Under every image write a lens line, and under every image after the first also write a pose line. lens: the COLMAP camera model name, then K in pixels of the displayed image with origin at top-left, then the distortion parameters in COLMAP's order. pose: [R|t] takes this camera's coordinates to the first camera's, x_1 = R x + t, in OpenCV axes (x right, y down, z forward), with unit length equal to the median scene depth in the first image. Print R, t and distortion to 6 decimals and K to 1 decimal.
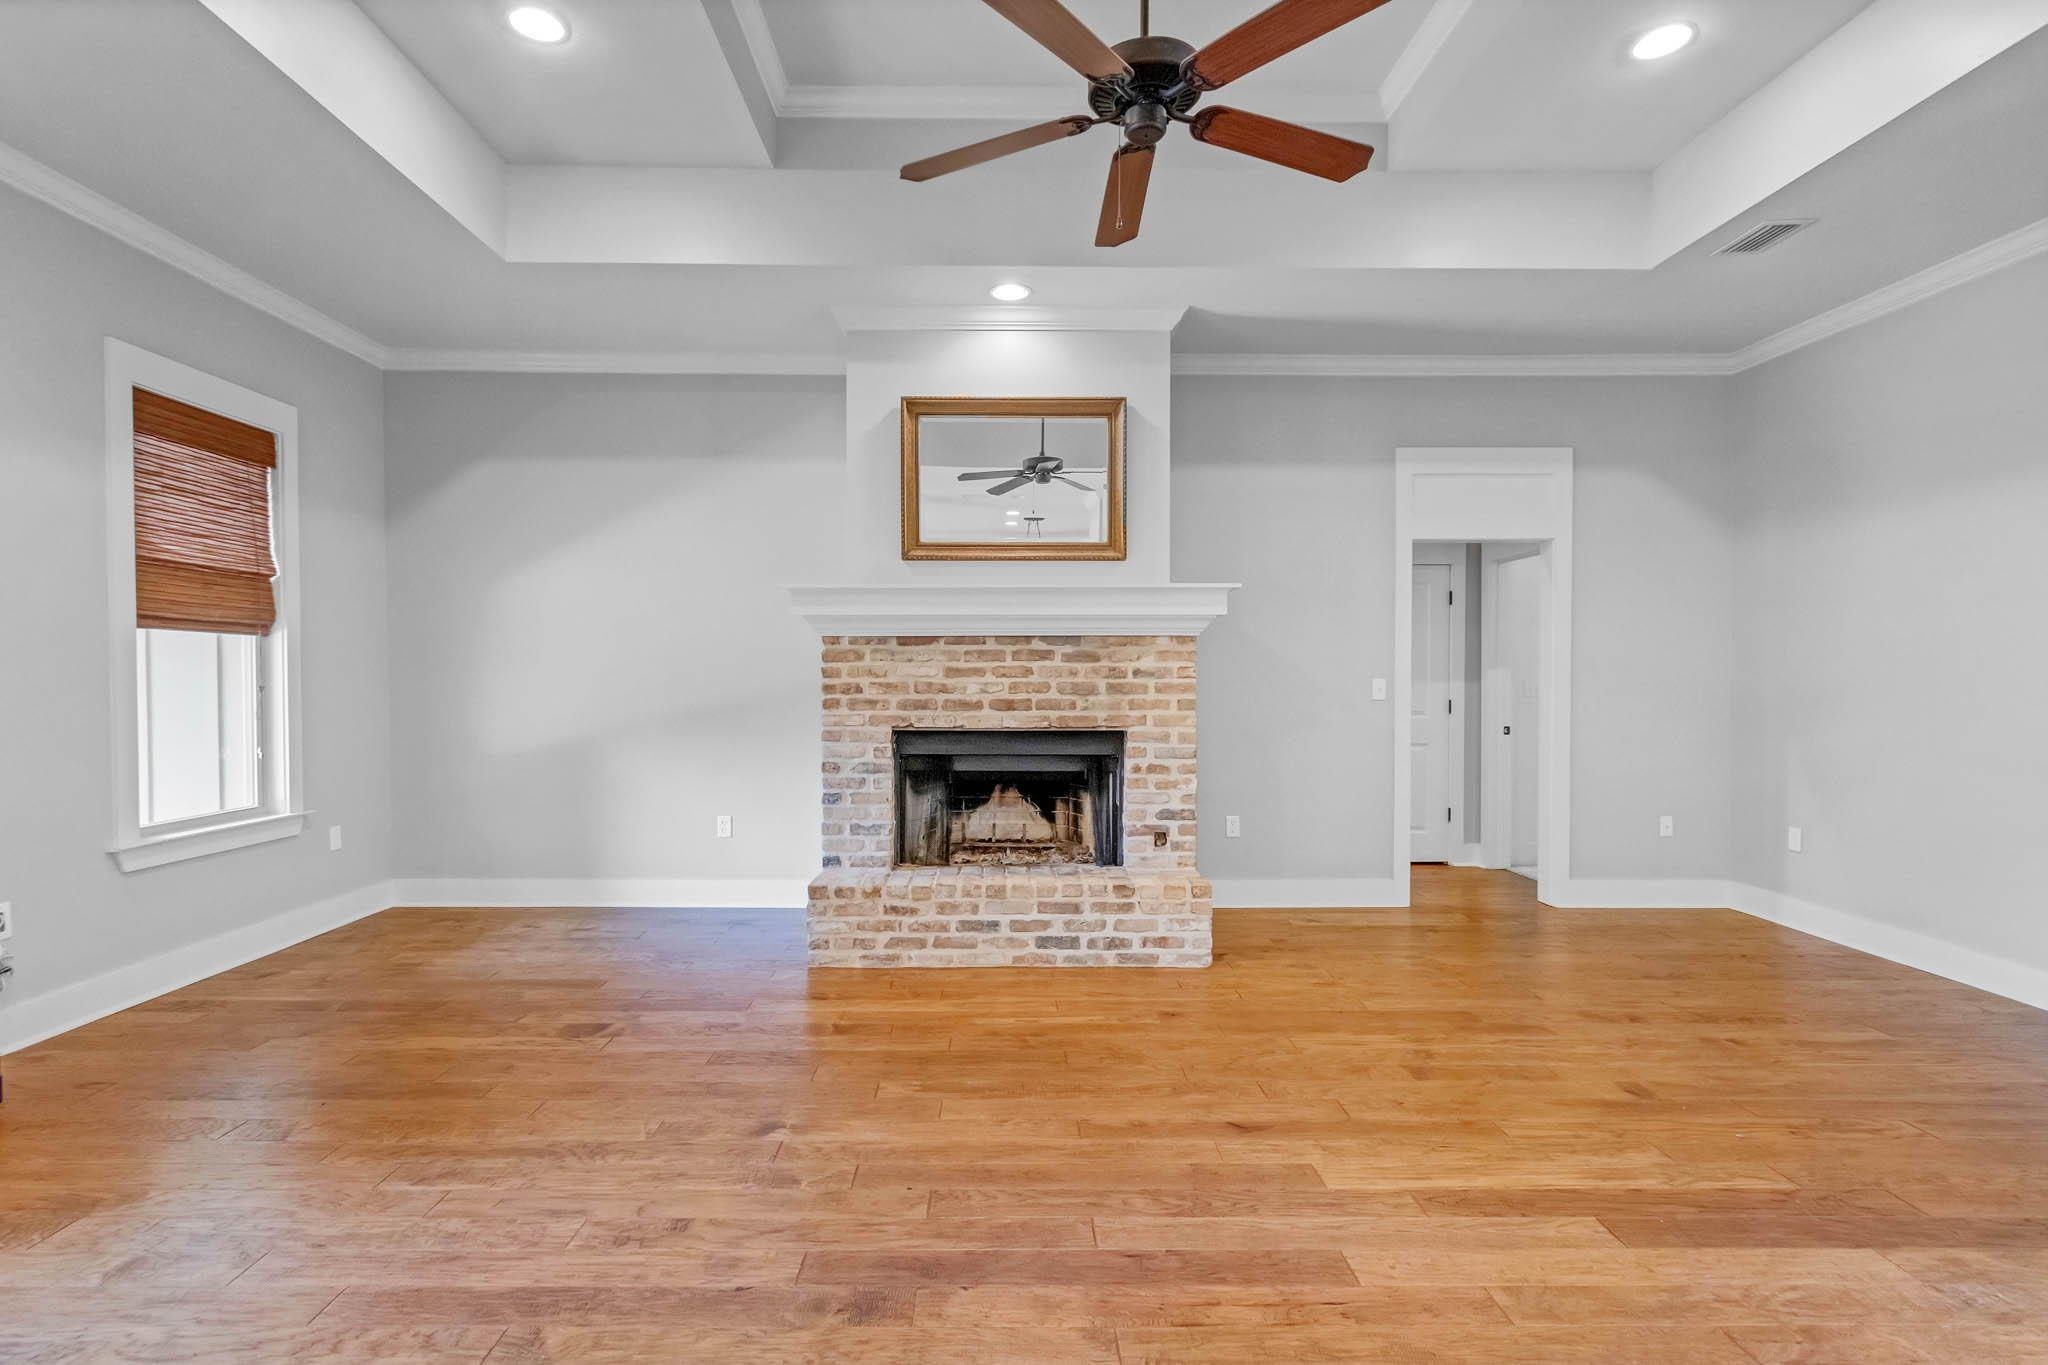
lens RADIAL K [[950.9, 0, 1004.8], [0, 950.9, 688.7], [0, 0, 1]] dist [0.001990, 0.000052]
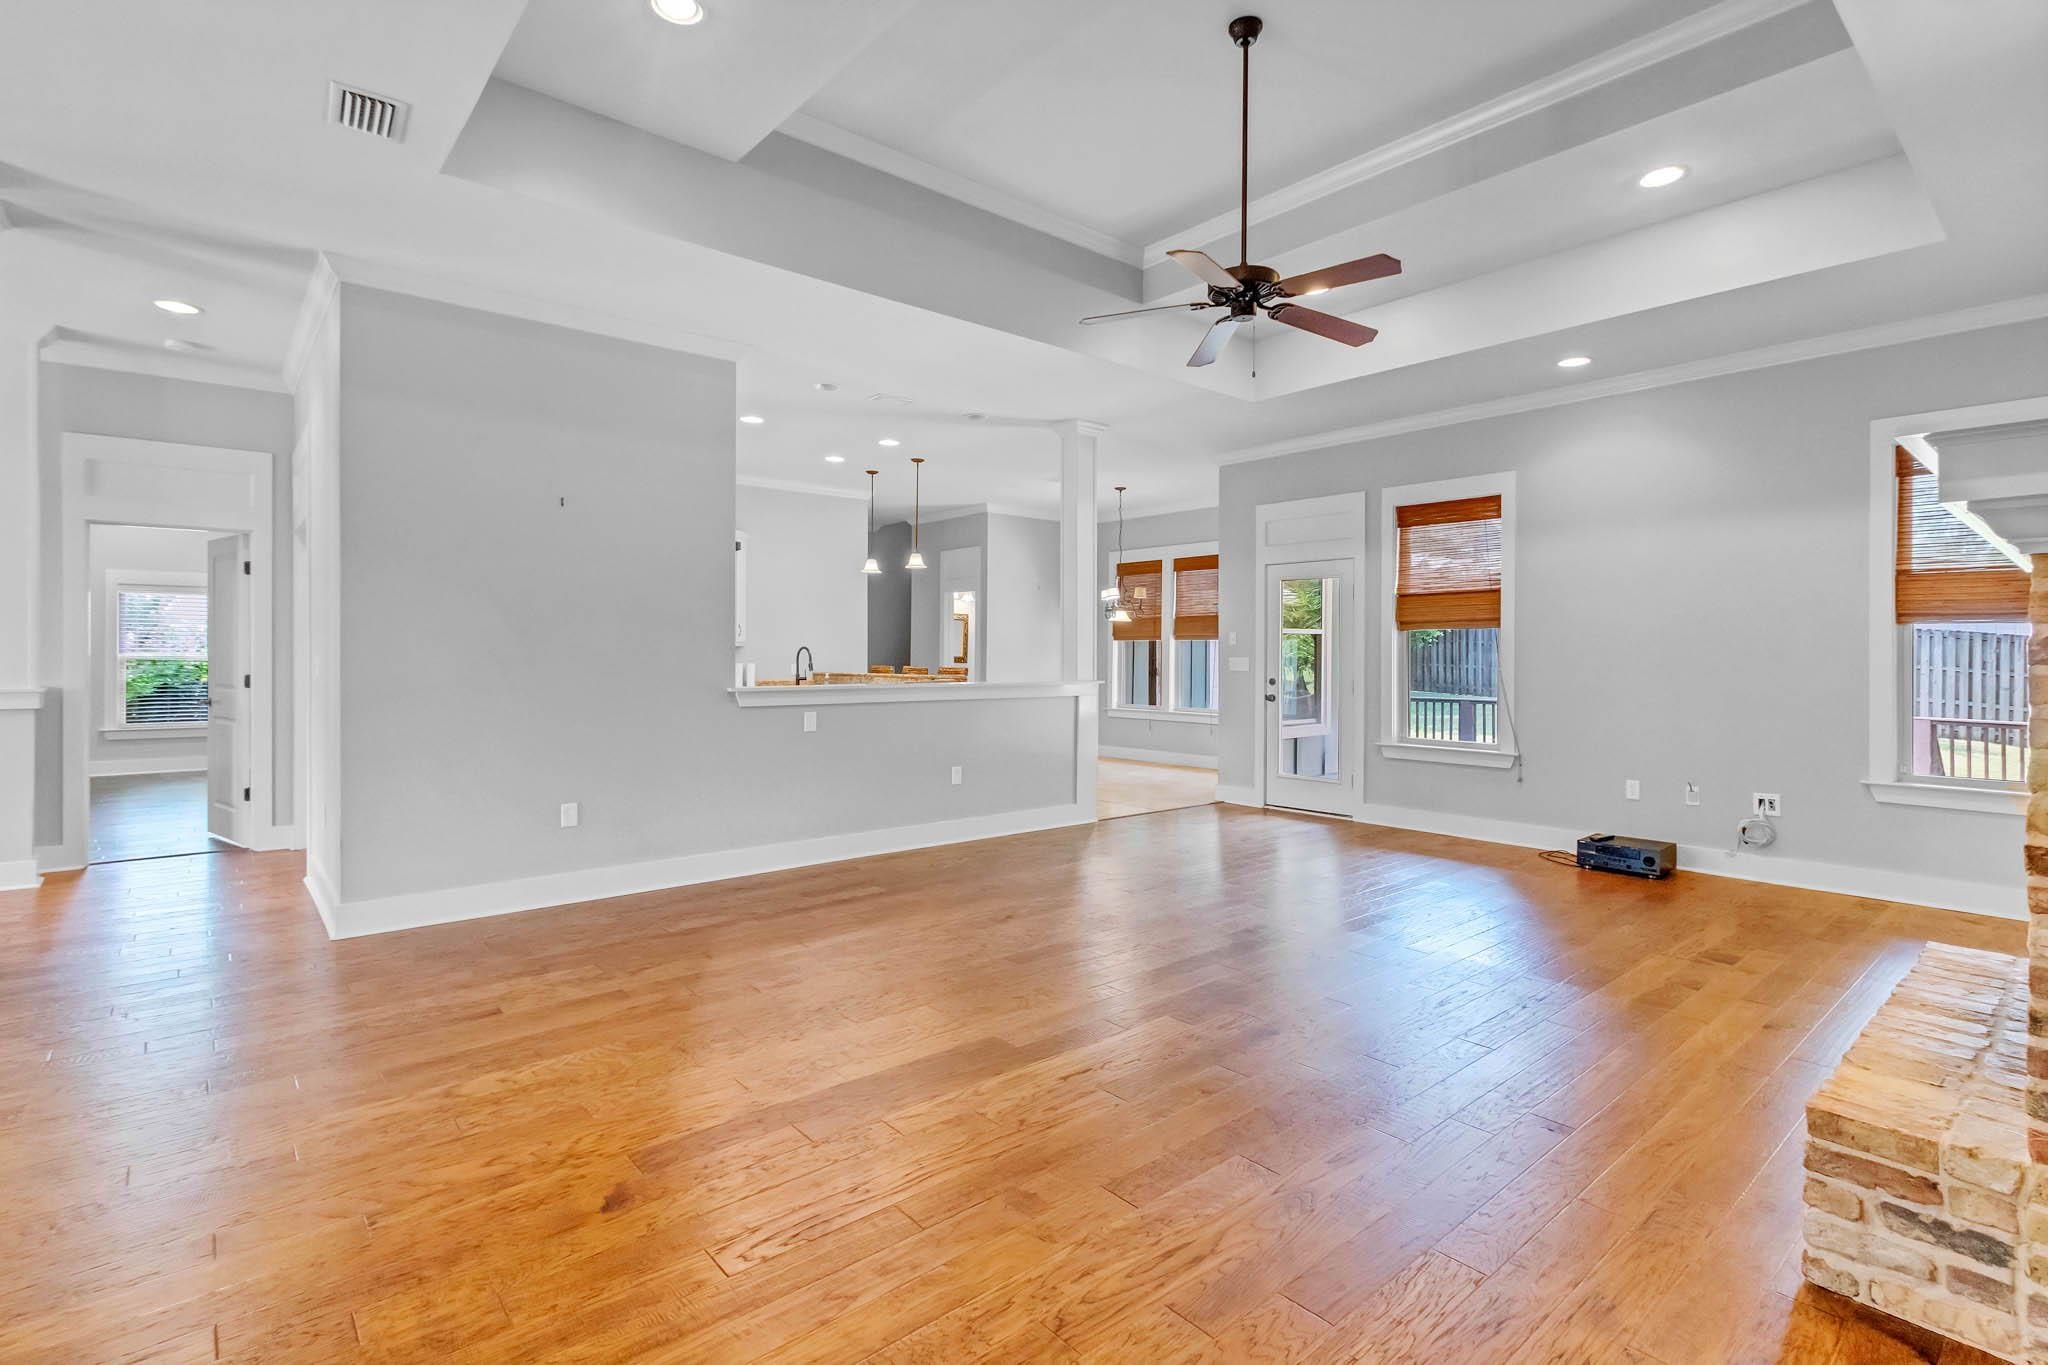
lens RADIAL K [[1008.0, 0, 1022.9], [0, 1008.0, 645.2], [0, 0, 1]] dist [0.002596, 0.000388]
pose [[-0.760178, -0.010993, -0.649622, 0.782958], [-0.015351, 0.999882, 0.001043, -0.013057], [0.649533, 0.010765, -0.760257, 1.054983]]
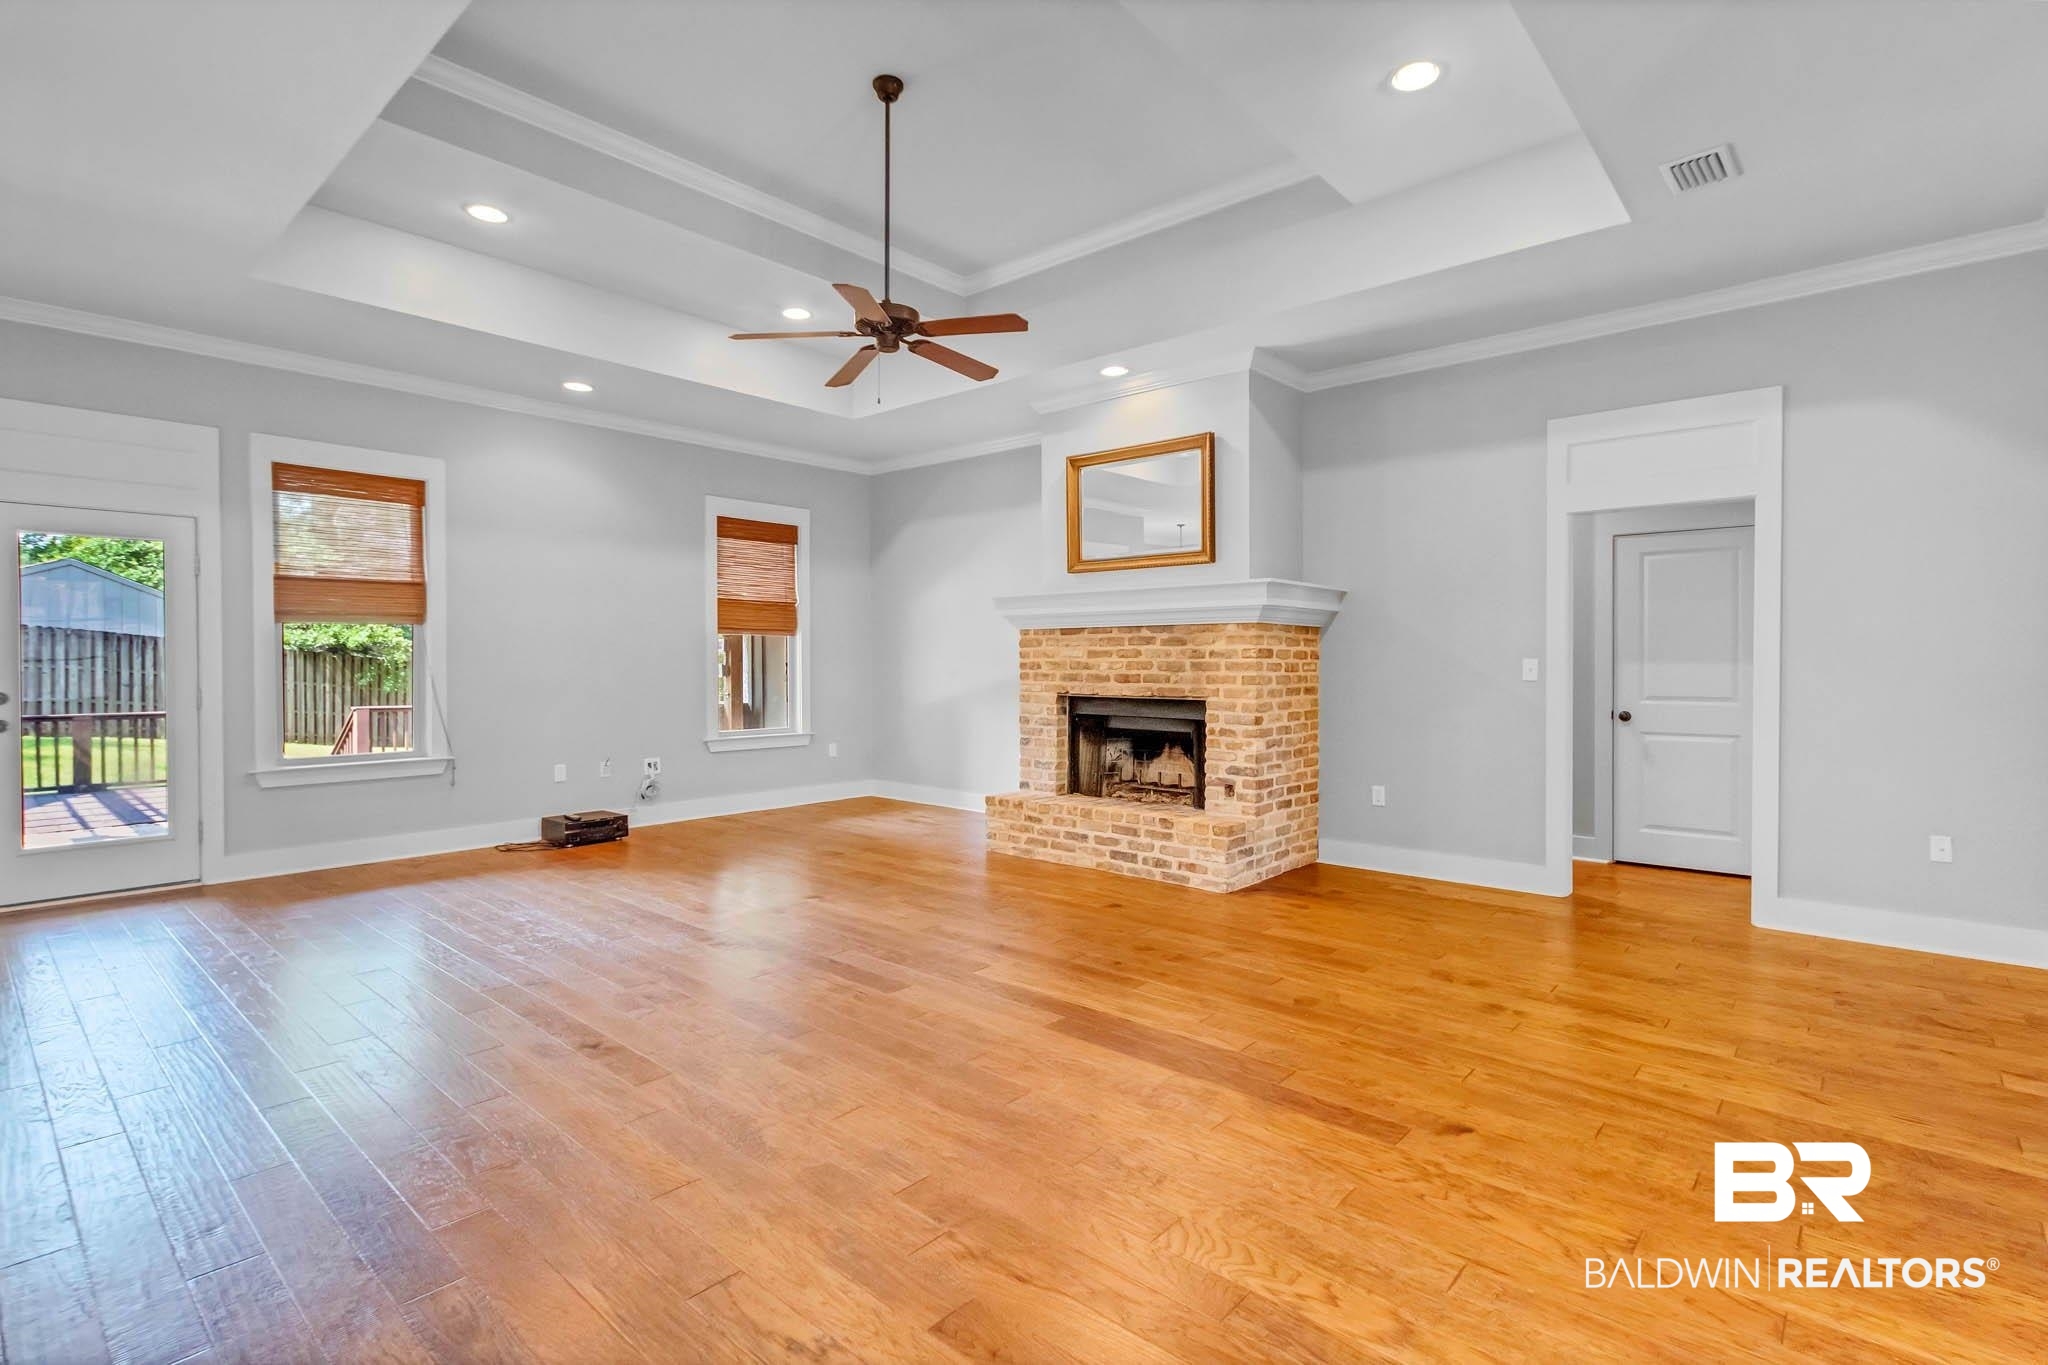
lens RADIAL K [[946.1, 0, 1053.0], [0, 946.1, 672.6], [0, 0, 1]] dist [-0.000569, -0.000130]
pose [[0.762516, 0.008497, -0.646913, 0.779536], [-0.009544, 0.999953, 0.001885, 0.007386], [0.646899, 0.004737, 0.762561, -0.070262]]
